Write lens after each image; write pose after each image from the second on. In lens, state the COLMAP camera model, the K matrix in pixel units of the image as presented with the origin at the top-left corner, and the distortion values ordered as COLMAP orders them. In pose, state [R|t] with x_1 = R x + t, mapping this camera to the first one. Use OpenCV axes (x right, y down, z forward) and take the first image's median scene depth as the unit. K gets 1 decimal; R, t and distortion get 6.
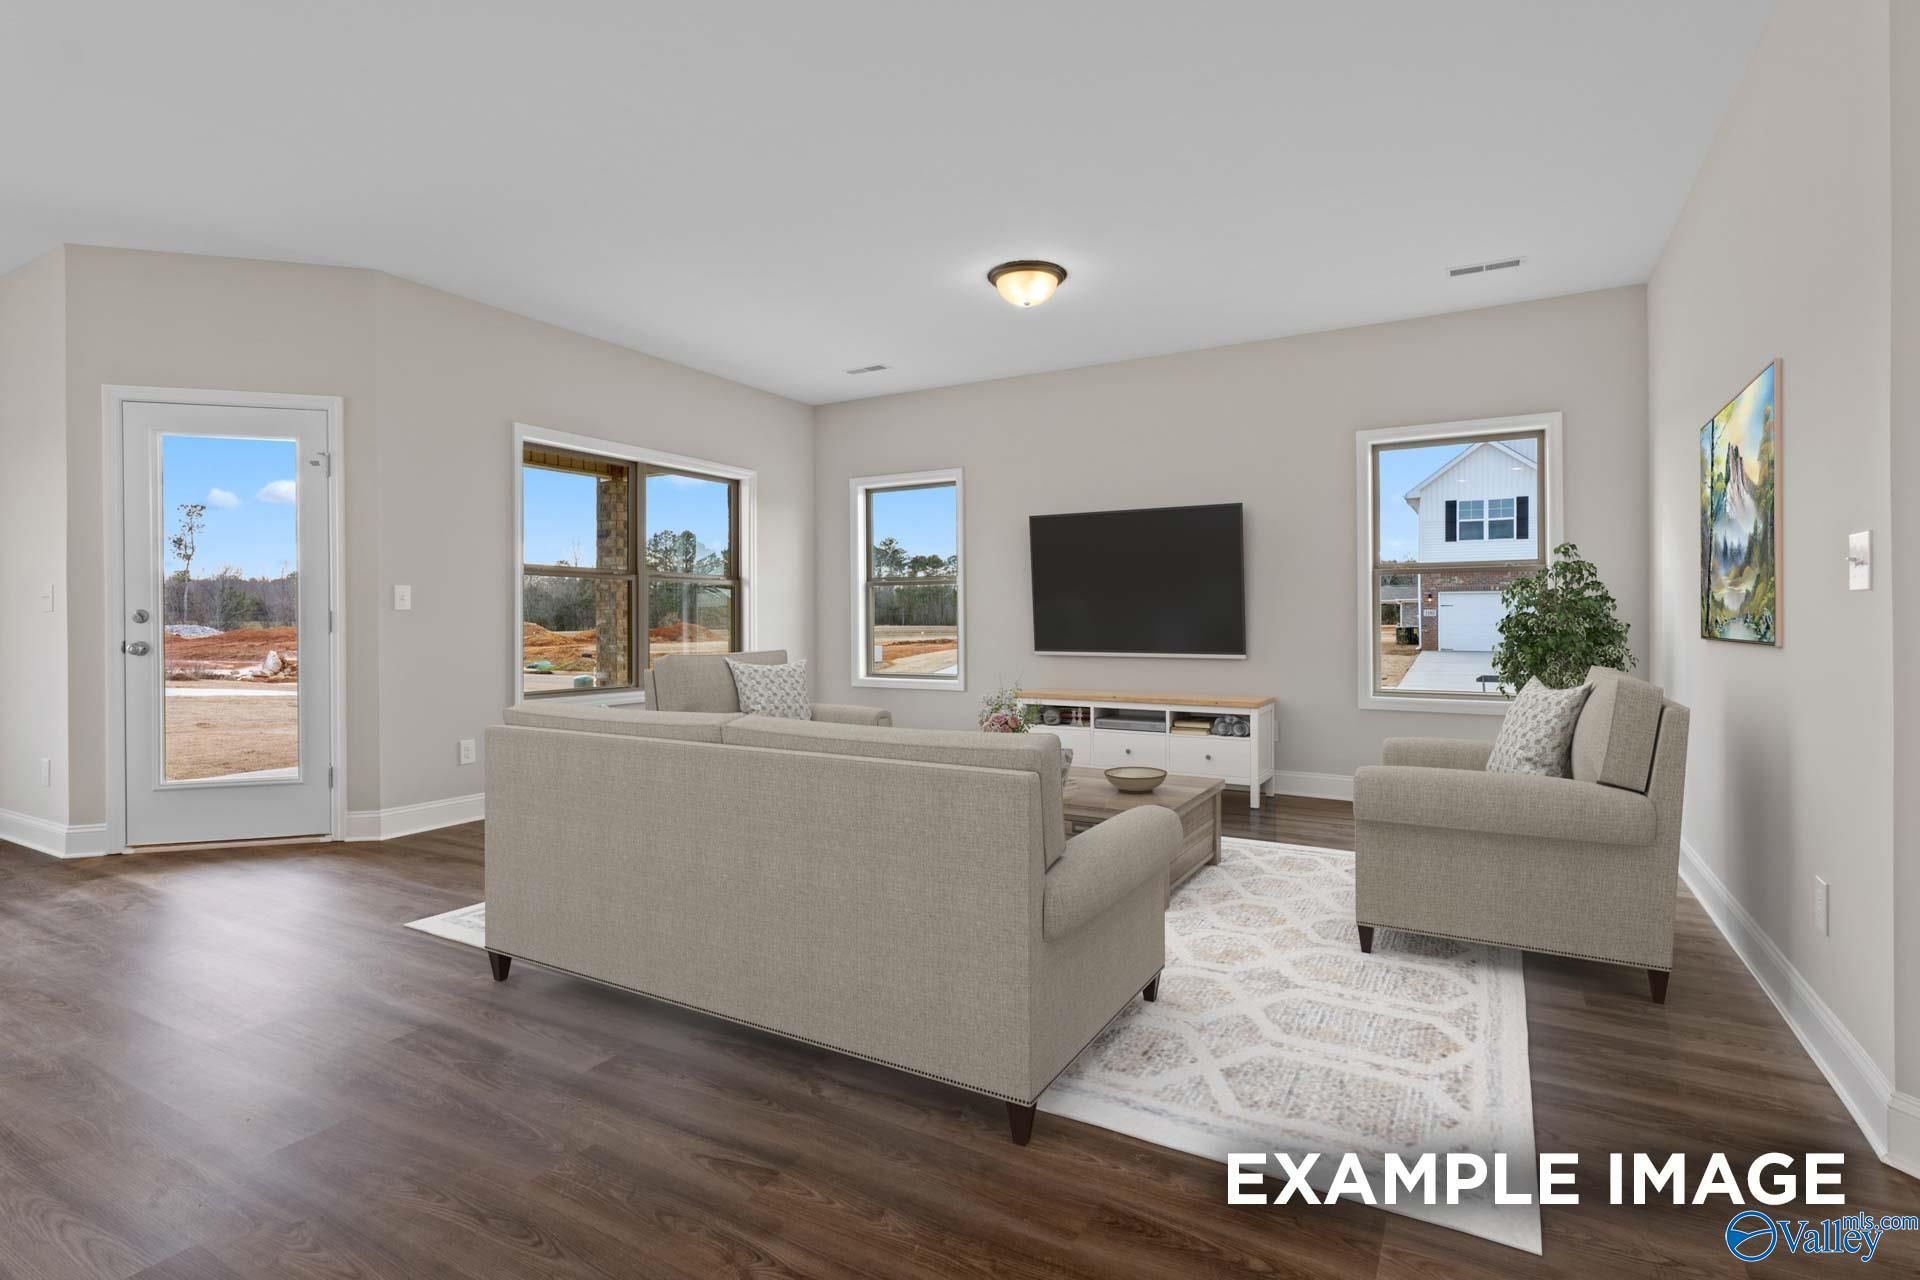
lens RADIAL K [[937.1, 0, 974.6], [0, 937.1, 629.5], [0, 0, 1]] dist [-0.003034, -0.000039]
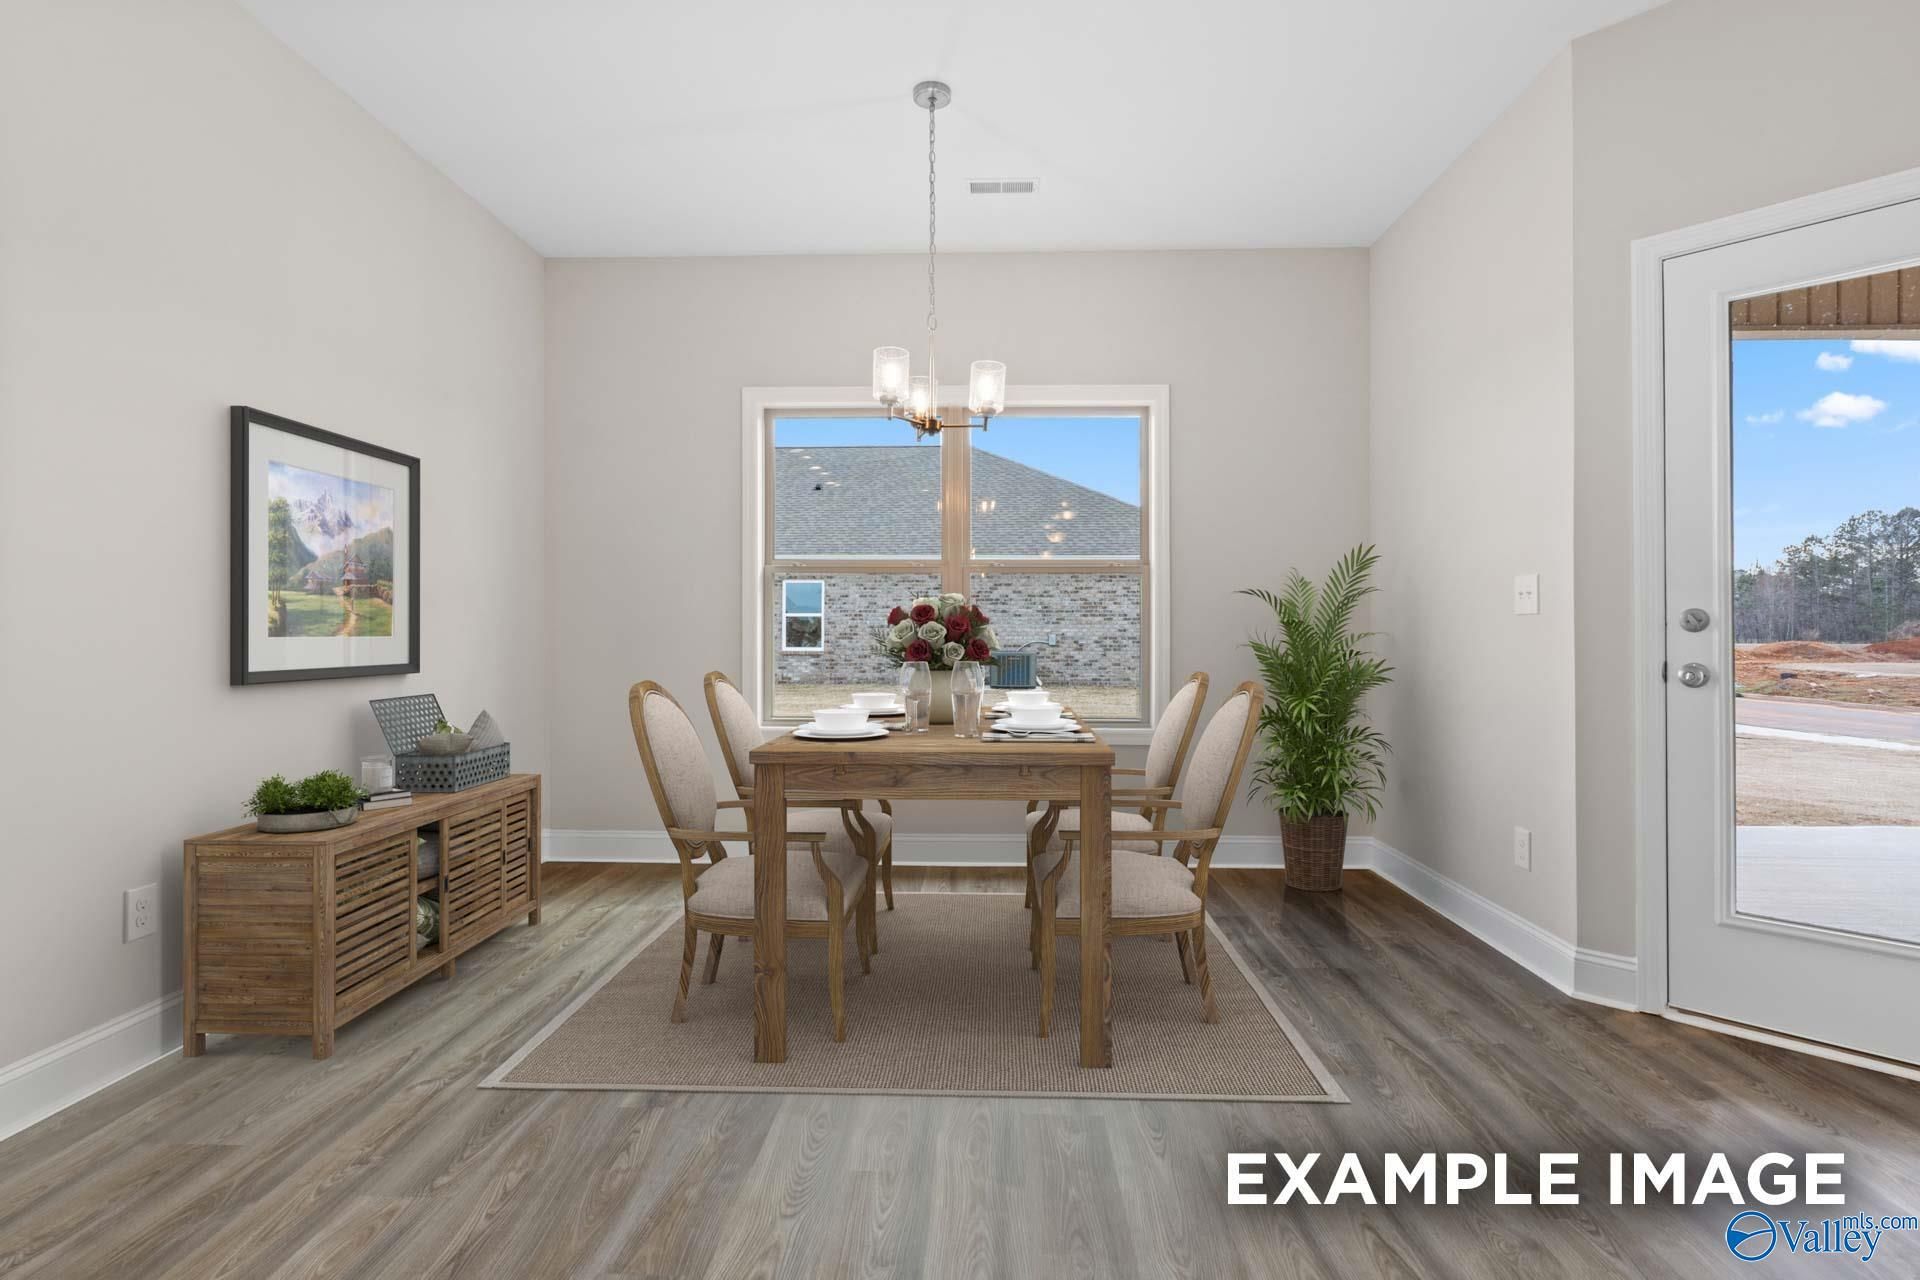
lens RADIAL K [[811.2, 0, 972.7], [0, 811.2, 640.9], [0, 0, 1]] dist [-0.000747, -0.000068]
pose [[0.463886, -0.007027, -0.885867, -0.654039], [0.004695, 0.999974, -0.005474, -0.000443], [0.885882, -0.001620, 0.463907, 0.365518]]
